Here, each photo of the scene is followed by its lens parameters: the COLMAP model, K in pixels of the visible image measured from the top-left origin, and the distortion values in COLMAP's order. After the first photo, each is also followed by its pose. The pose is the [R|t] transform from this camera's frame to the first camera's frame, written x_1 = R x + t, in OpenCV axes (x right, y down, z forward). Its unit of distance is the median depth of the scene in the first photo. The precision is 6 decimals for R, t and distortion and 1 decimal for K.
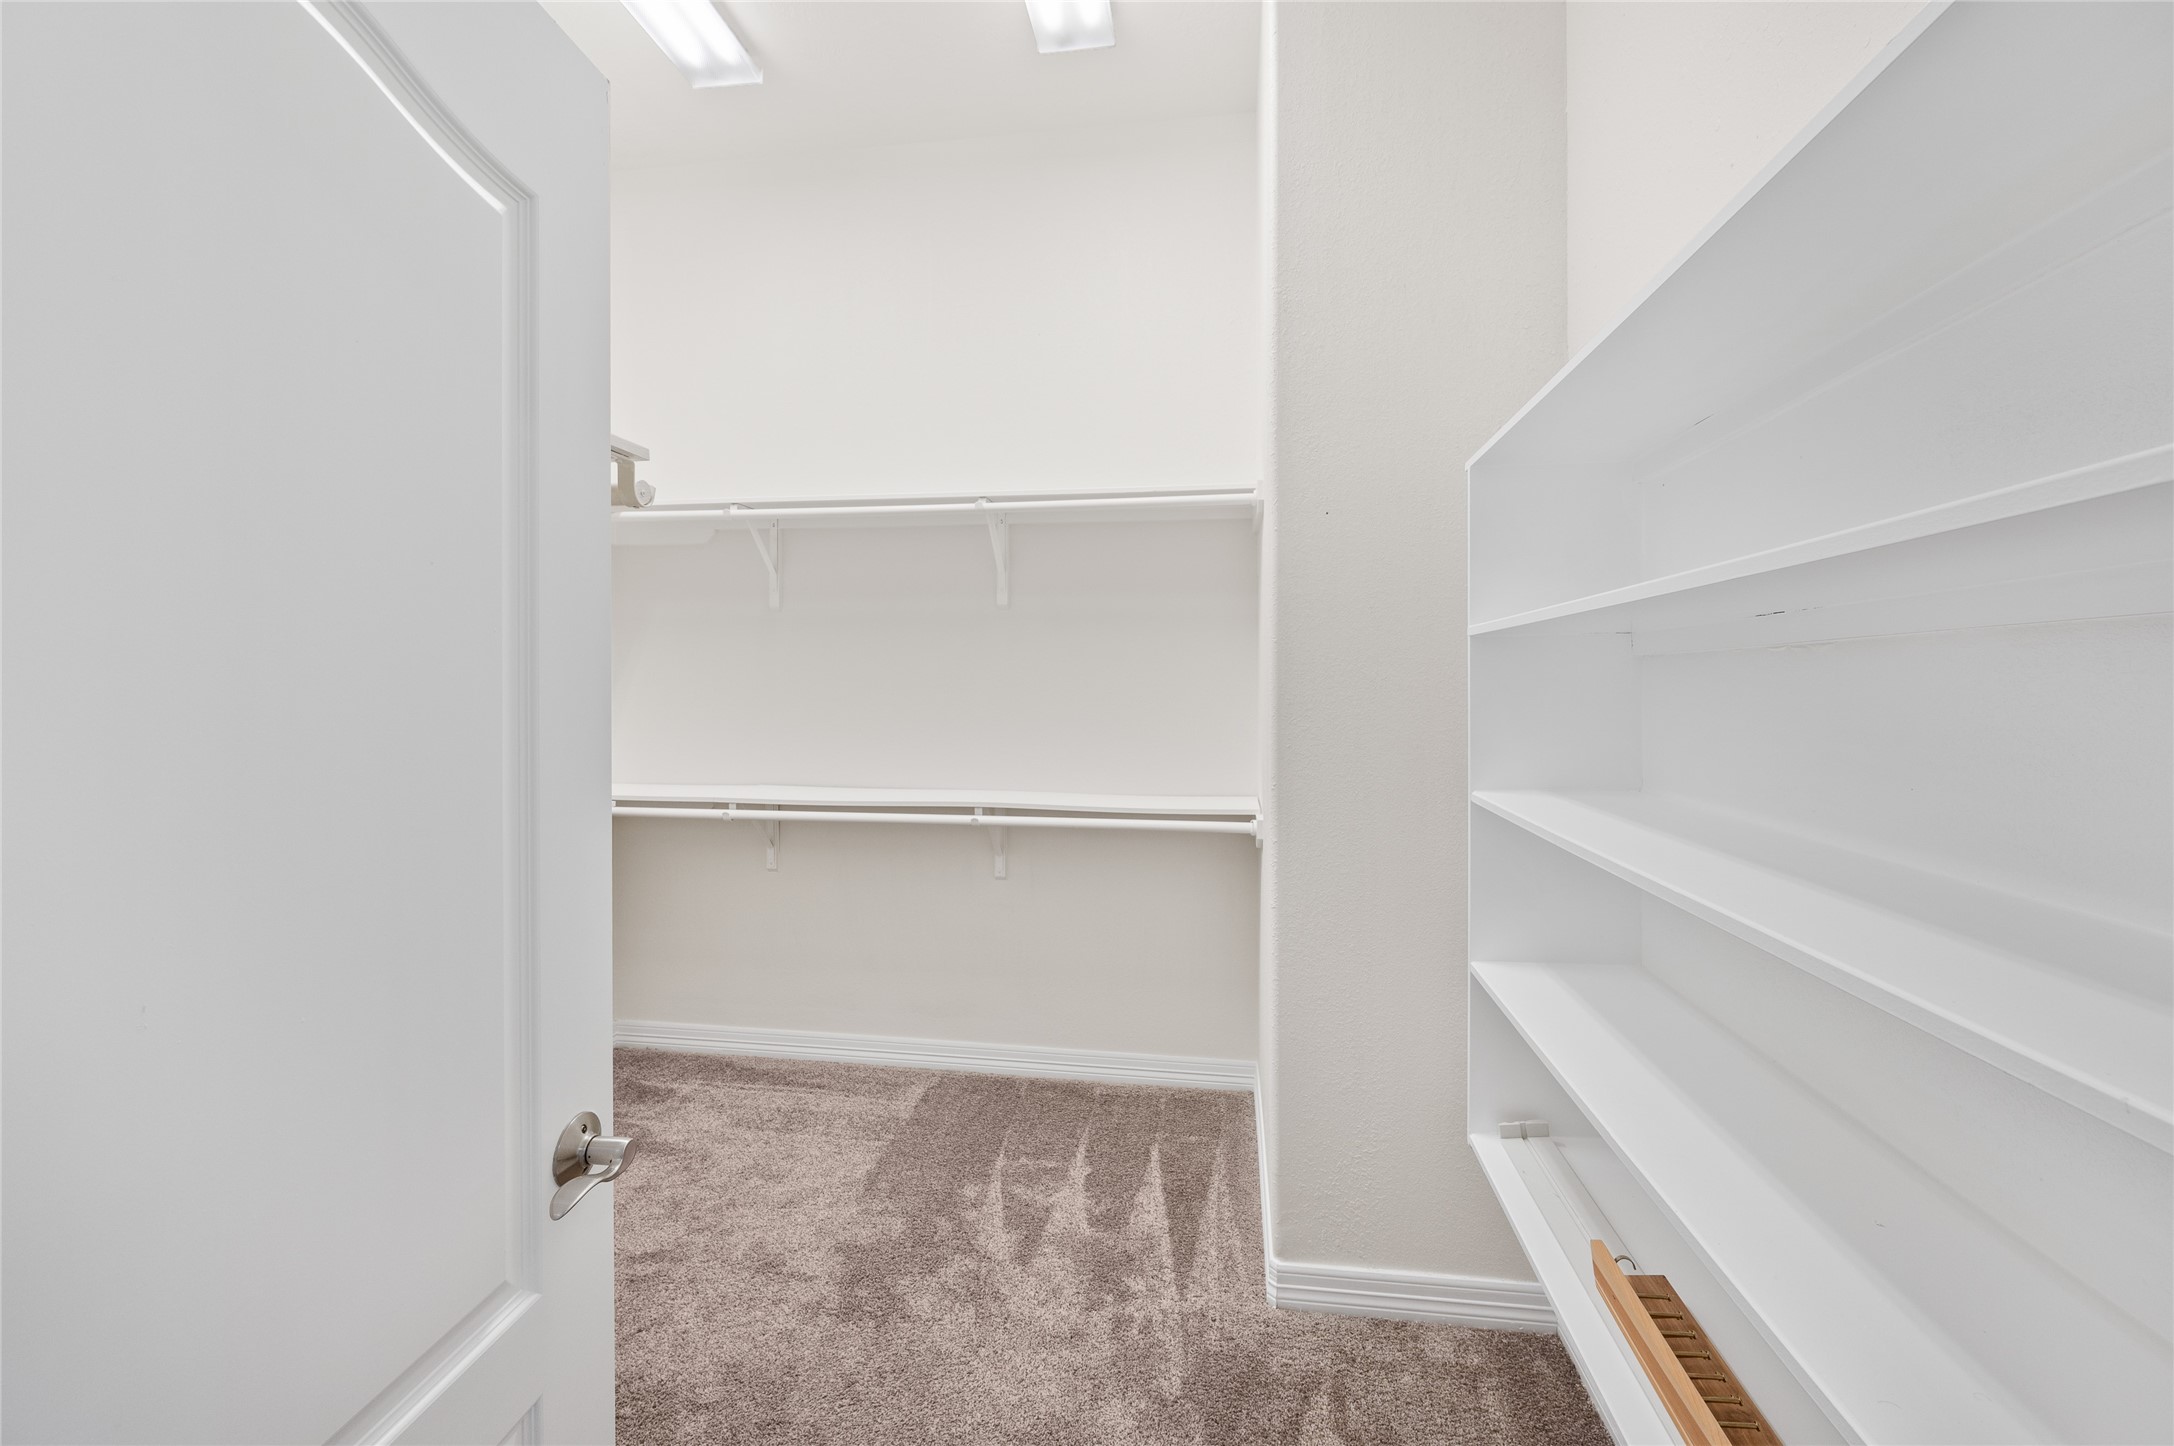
lens RADIAL K [[862.5, 0, 1094.3], [0, 862.5, 710.5], [0, 0, 1]] dist [0.000122, -0.000099]
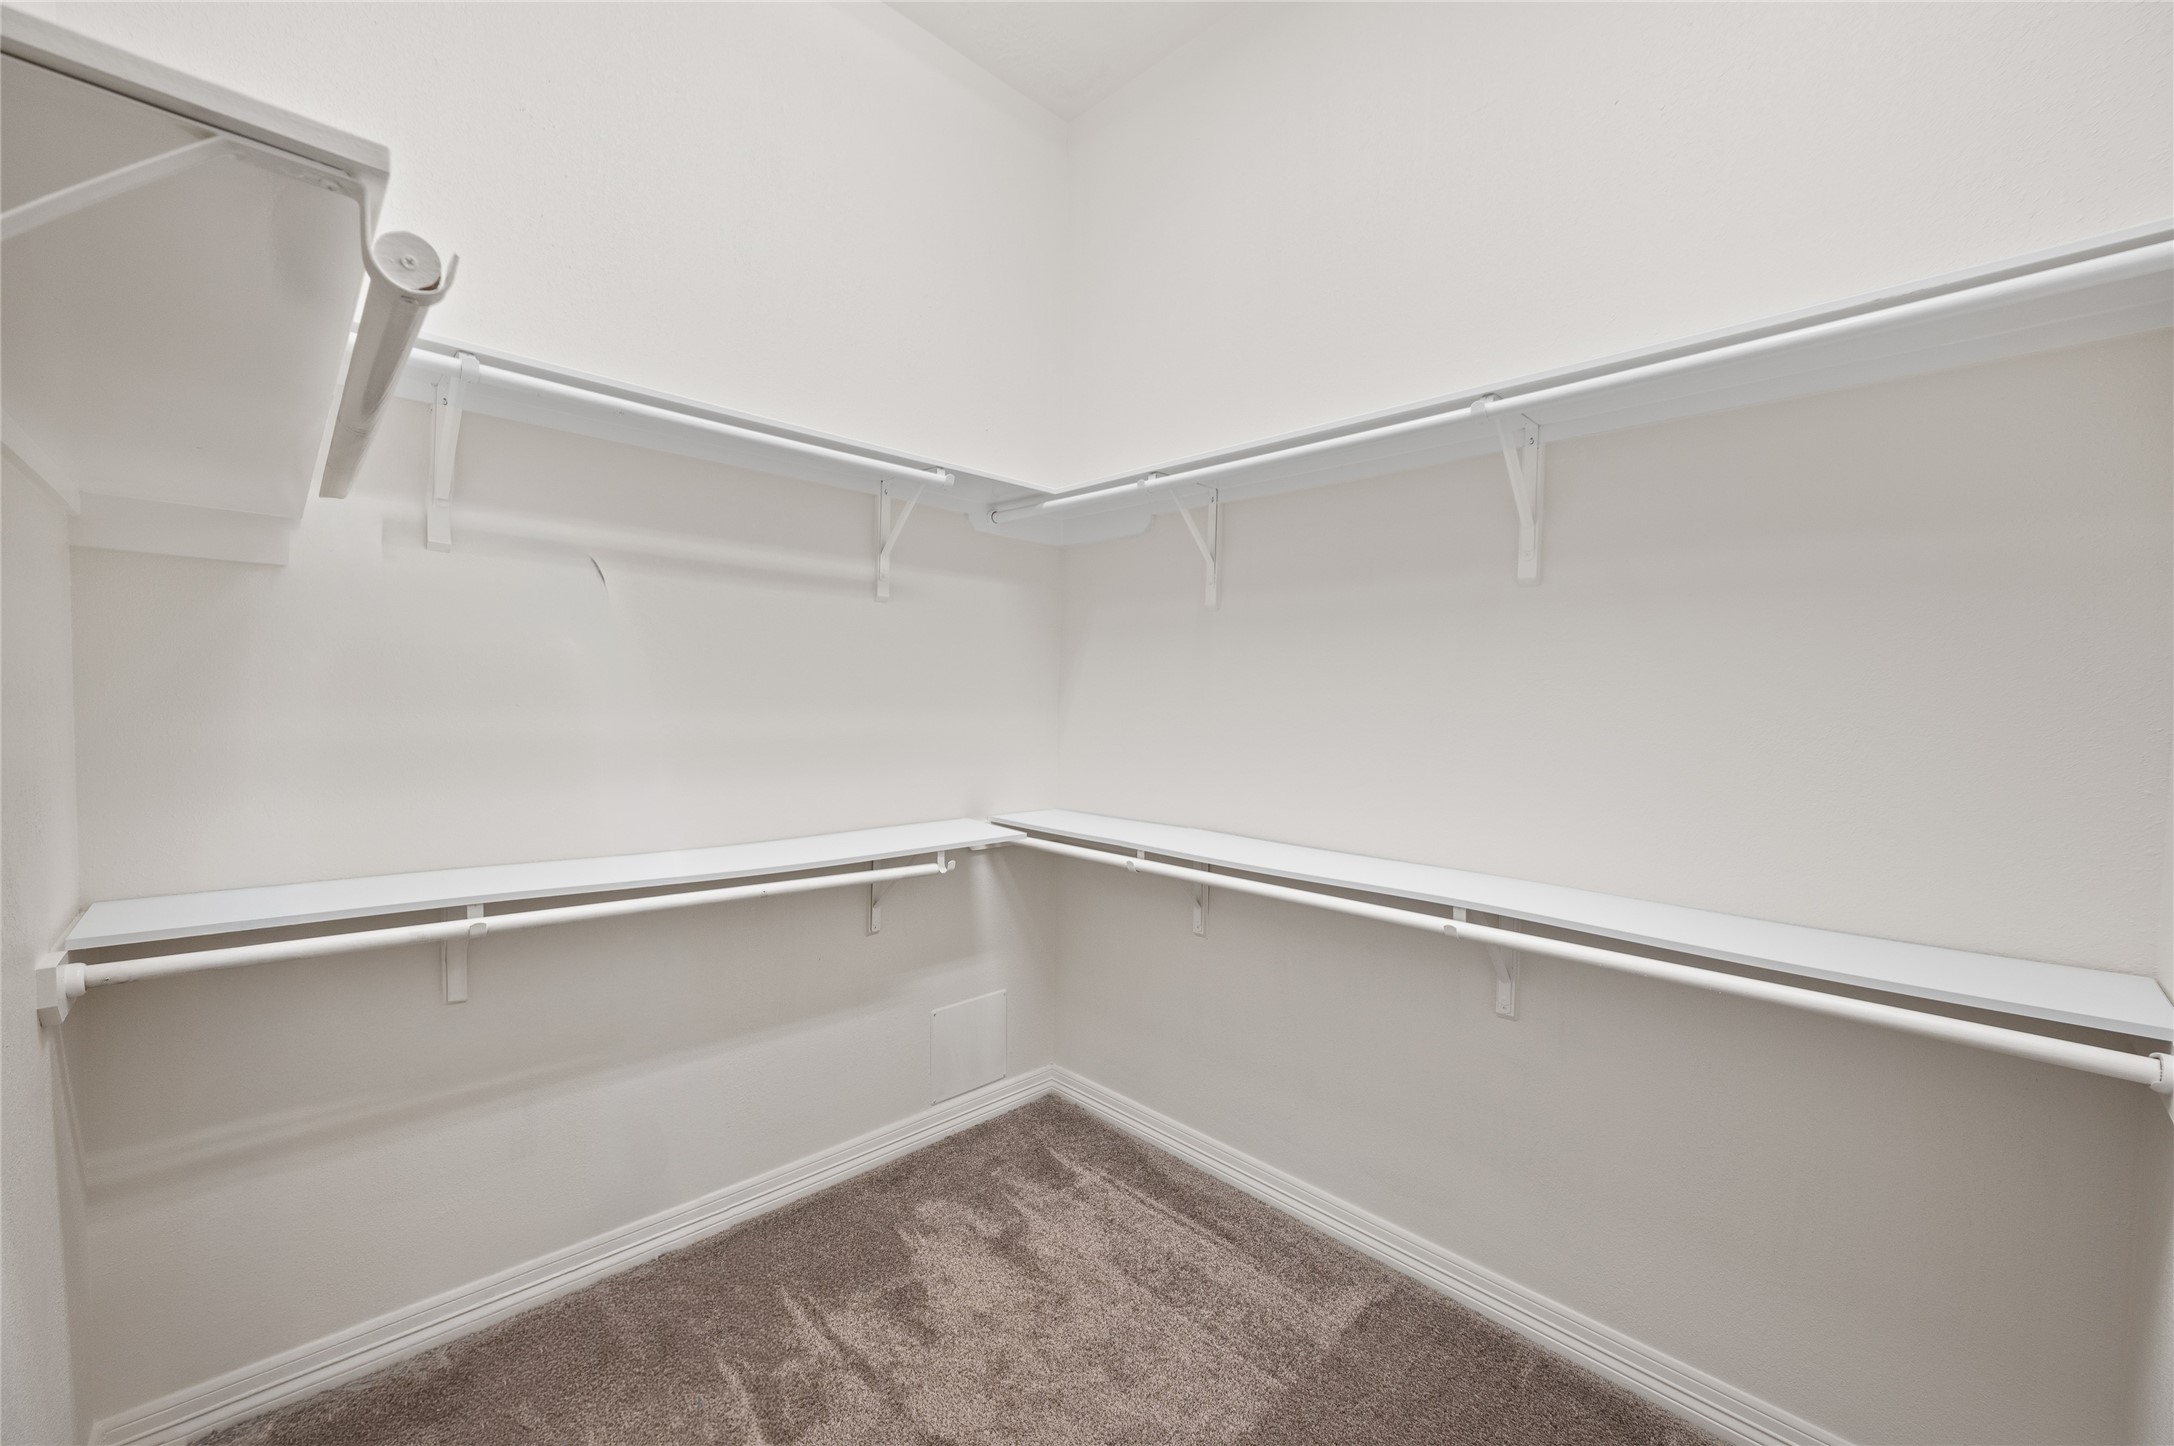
lens RADIAL K [[862.5, 0, 1080.5], [0, 862.5, 744.0], [0, 0, 1]] dist [0.000122, -0.000099]
pose [[0.798530, 0.043019, -0.600415, 0.013209], [-0.035383, 0.999073, 0.024525, -0.009481], [0.600914, 0.001661, 0.799312, 0.327536]]
